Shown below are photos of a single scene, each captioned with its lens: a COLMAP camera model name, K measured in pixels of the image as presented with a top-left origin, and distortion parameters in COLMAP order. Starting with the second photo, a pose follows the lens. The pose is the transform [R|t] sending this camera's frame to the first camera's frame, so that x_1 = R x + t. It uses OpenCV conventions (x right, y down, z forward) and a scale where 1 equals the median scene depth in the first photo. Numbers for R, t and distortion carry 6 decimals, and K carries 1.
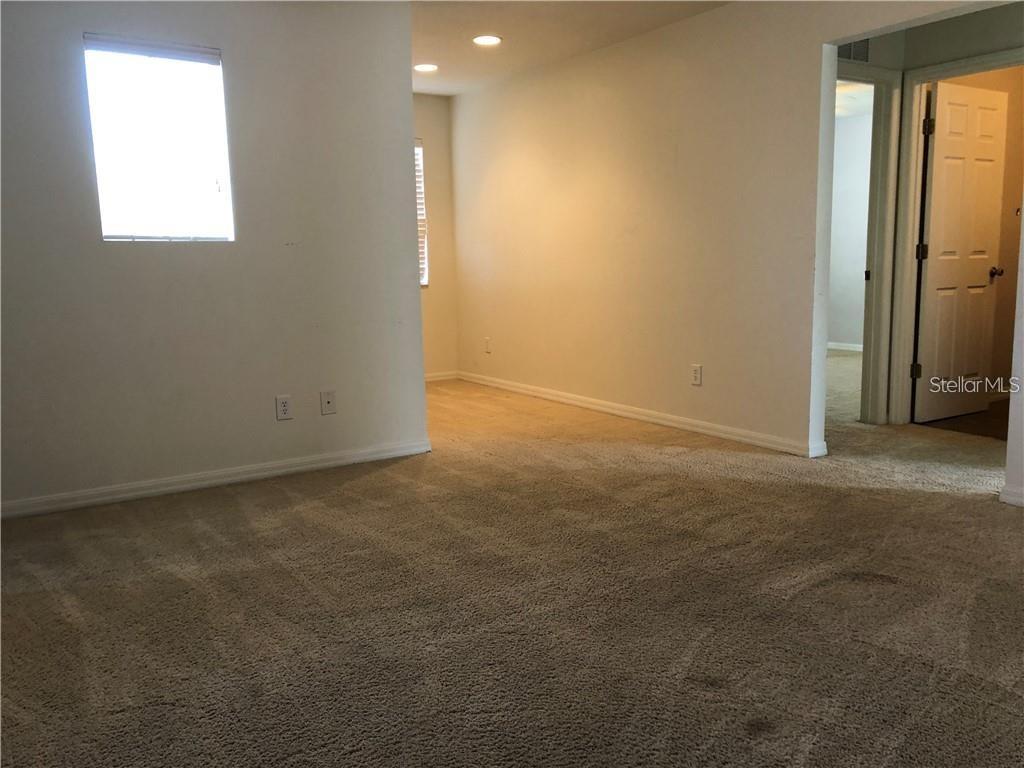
lens RADIAL K [[836.8, 0, 514.4], [0, 836.8, 385.5], [0, 0, 1]] dist [0.035043, -0.032727]
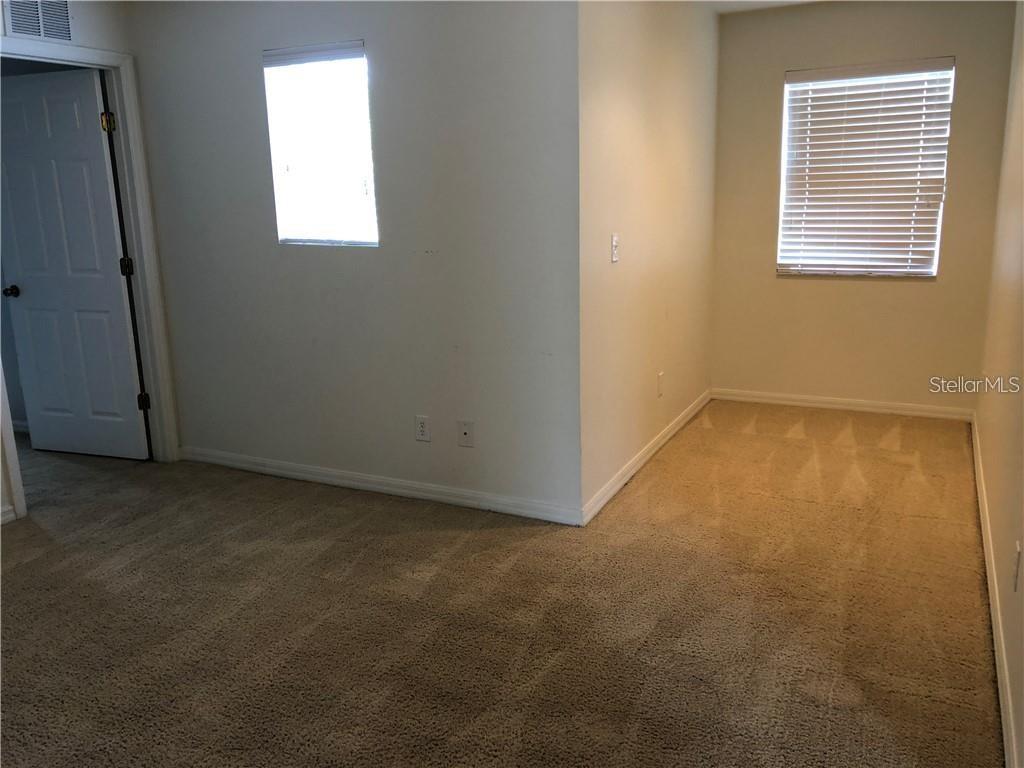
lens RADIAL K [[836.8, 0, 512.1], [0, 836.8, 379.3], [0, 0, 1]] dist [0.035043, -0.032727]
pose [[0.489856, 0.196893, -0.849279, 0.586976], [-0.115147, 0.980241, 0.160839, -0.201320], [0.864166, 0.019005, 0.502848, 0.685172]]
